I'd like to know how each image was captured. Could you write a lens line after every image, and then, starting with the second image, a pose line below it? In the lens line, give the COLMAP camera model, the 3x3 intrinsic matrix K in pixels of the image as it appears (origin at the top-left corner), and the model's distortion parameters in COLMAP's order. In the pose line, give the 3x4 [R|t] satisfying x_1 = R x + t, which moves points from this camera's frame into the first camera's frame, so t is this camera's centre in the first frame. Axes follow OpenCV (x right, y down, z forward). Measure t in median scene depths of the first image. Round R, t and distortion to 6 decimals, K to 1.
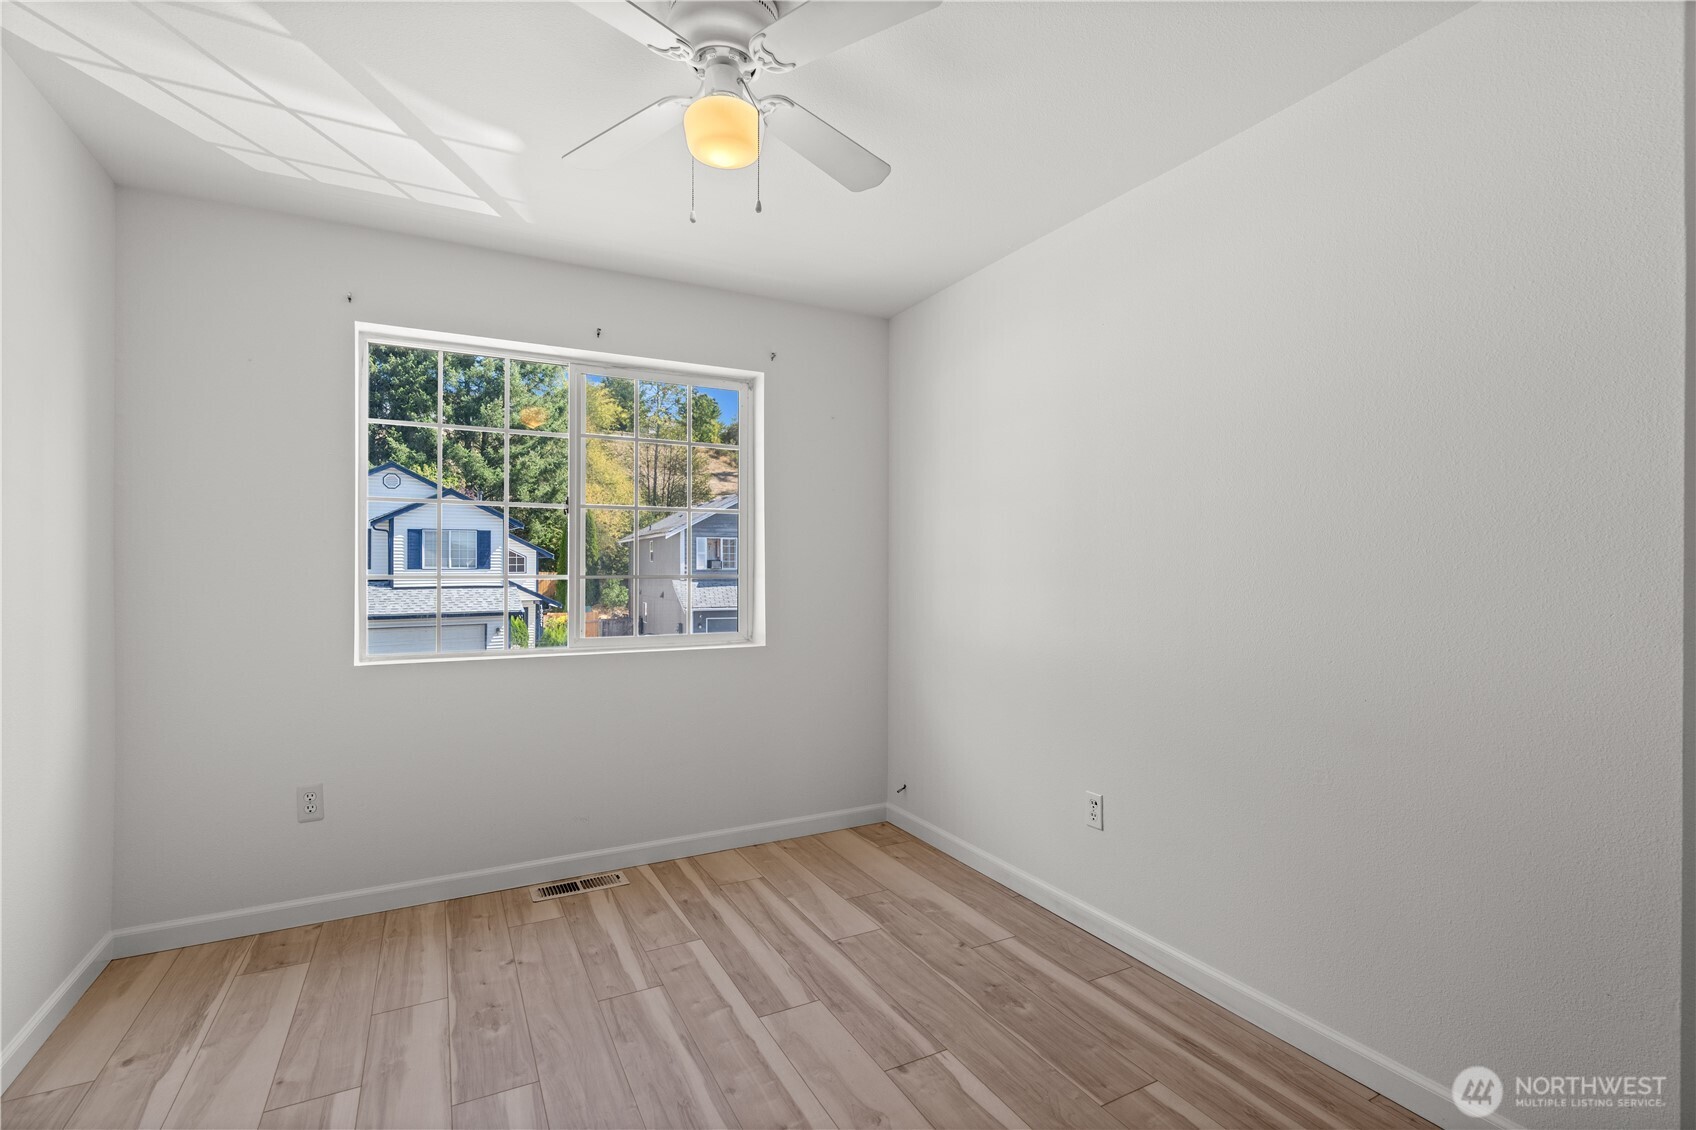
lens RADIAL K [[788.5, 0, 854.0], [0, 788.5, 570.7], [0, 0, 1]] dist [0.005545, 0.001414]
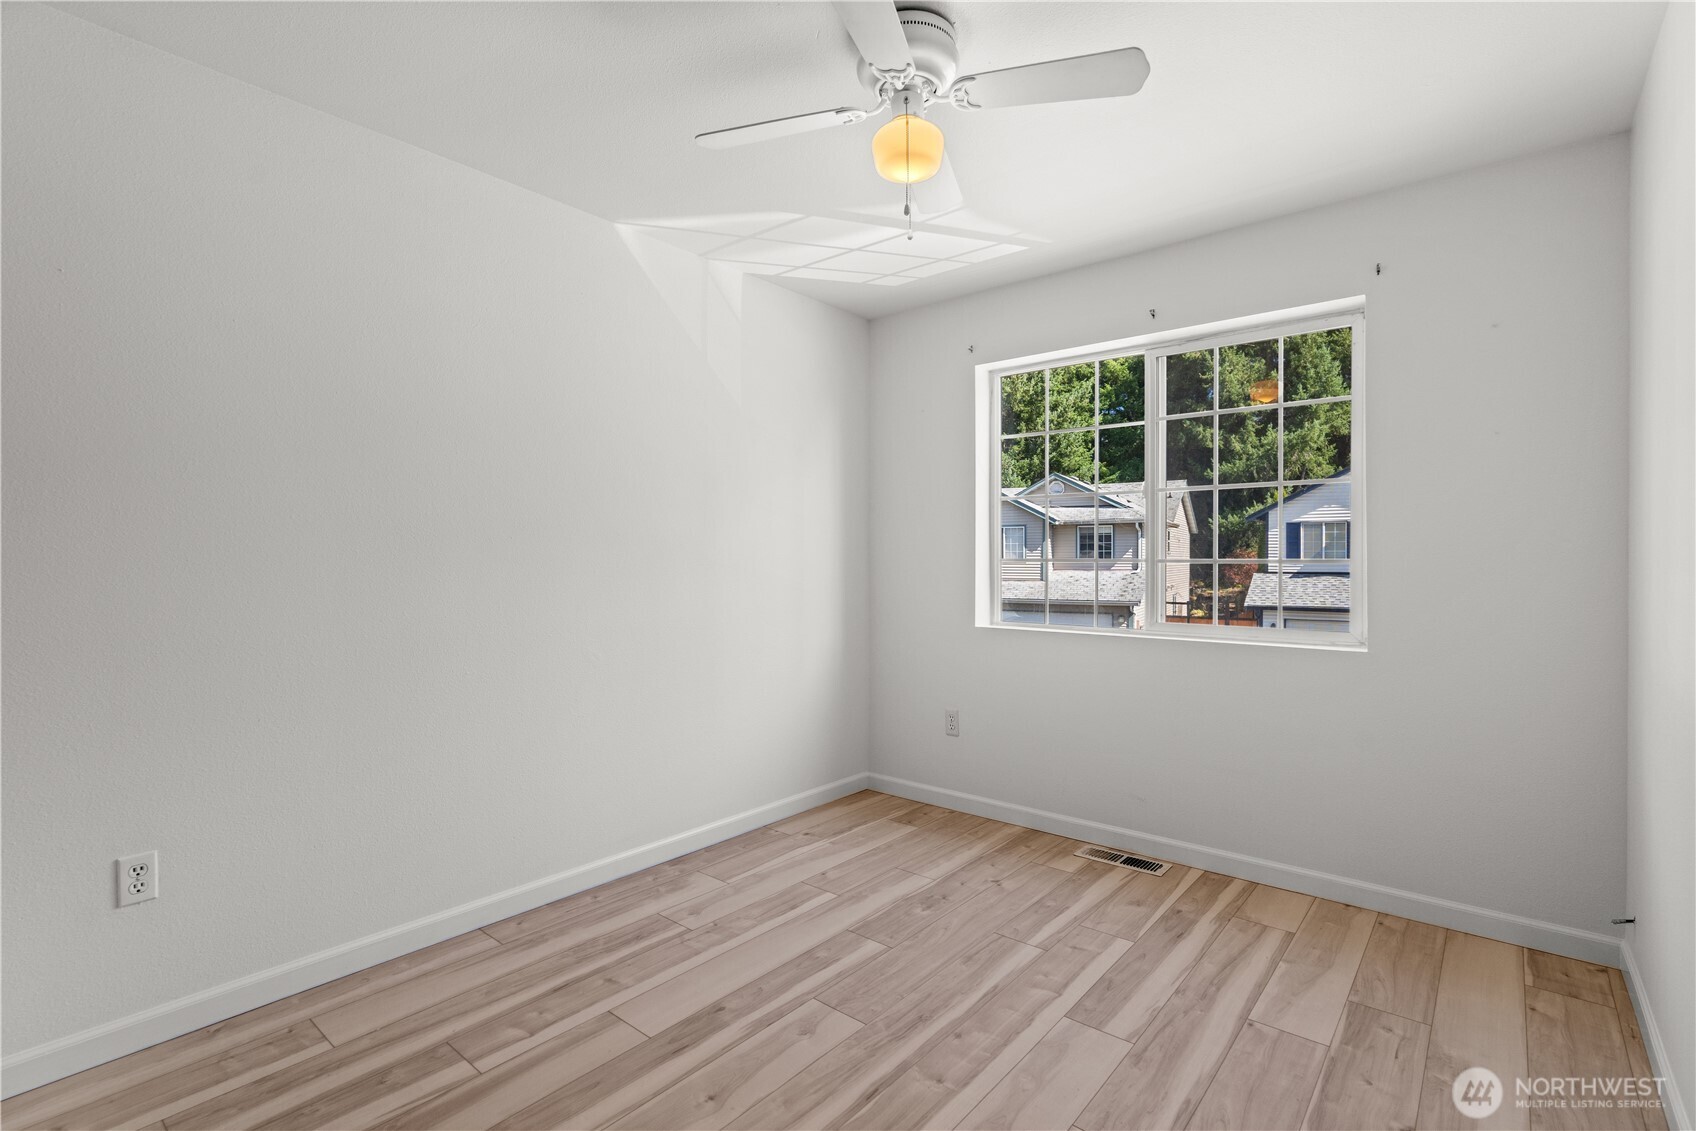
lens RADIAL K [[788.5, 0, 854.0], [0, 788.5, 571.2], [0, 0, 1]] dist [0.005545, 0.001414]
pose [[0.377275, 0.012241, -0.926020, 0.518984], [-0.006249, 0.999924, 0.010673, 0.015095], [0.926080, 0.001760, 0.377323, 0.316484]]
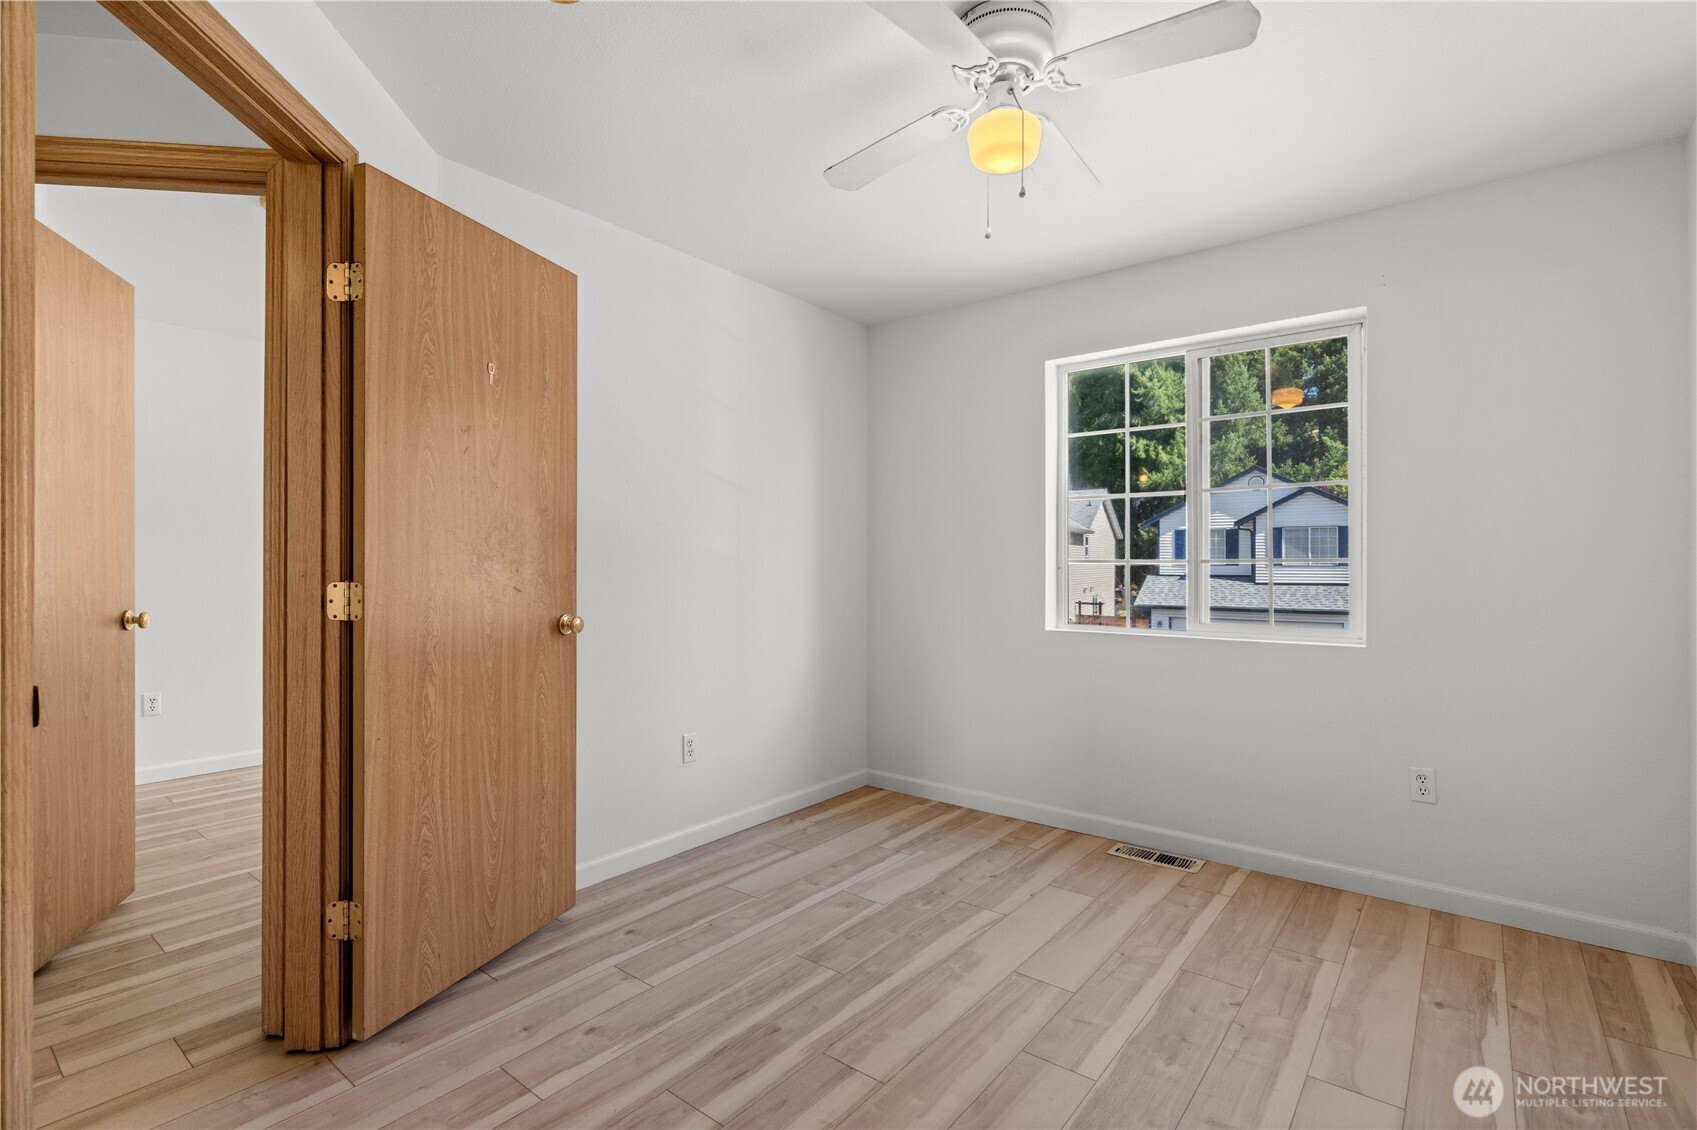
lens RADIAL K [[738.7, 0, 806.6], [0, 738.7, 566.7], [0, 0, 1]] dist [0.002490, 0.000277]
pose [[0.418467, 0.008119, -0.908195, 0.398928], [-0.011750, 0.999925, 0.003525, 0.017482], [0.908156, 0.009197, 0.418531, 0.224877]]
